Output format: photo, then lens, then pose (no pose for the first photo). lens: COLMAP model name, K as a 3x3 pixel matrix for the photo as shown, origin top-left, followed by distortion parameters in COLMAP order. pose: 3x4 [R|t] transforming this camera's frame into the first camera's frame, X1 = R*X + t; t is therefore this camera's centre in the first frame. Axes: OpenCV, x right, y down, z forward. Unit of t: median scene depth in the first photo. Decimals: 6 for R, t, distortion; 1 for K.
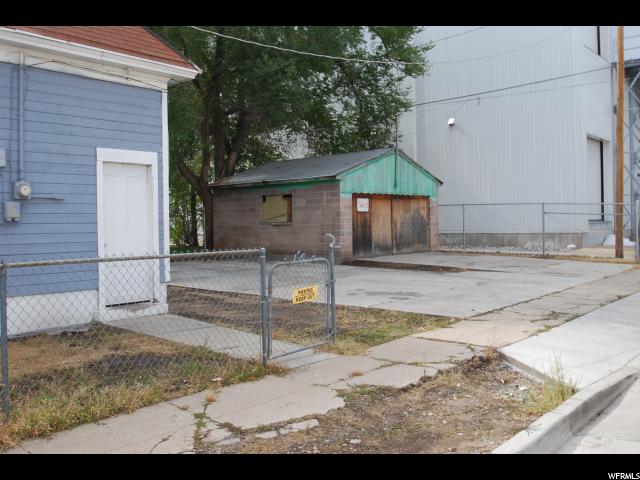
lens RADIAL K [[615.3, 0, 320.0], [0, 615.3, 240.0], [0, 0, 1]] dist [-0.211422, 0.000857]
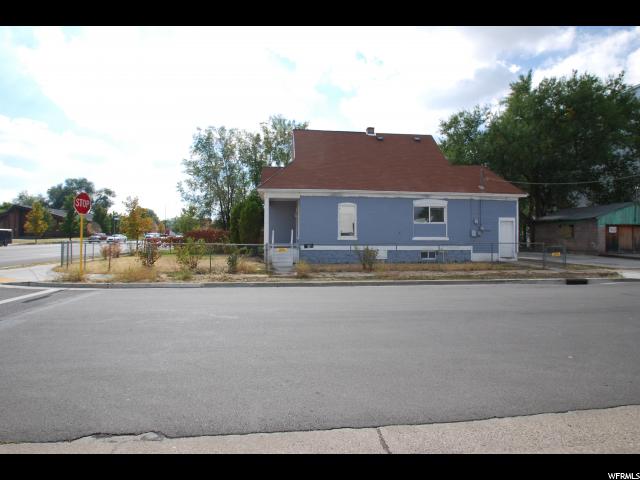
lens RADIAL K [[371.7, 0, 320.0], [0, 371.7, 240.0], [0, 0, 1]] dist [0.000986, 0.000220]
pose [[0.761663, 0.022836, -0.647571, 0.134201], [-0.032086, 0.999482, -0.002494, 0.016147], [0.647178, 0.022678, 0.762001, -0.677230]]
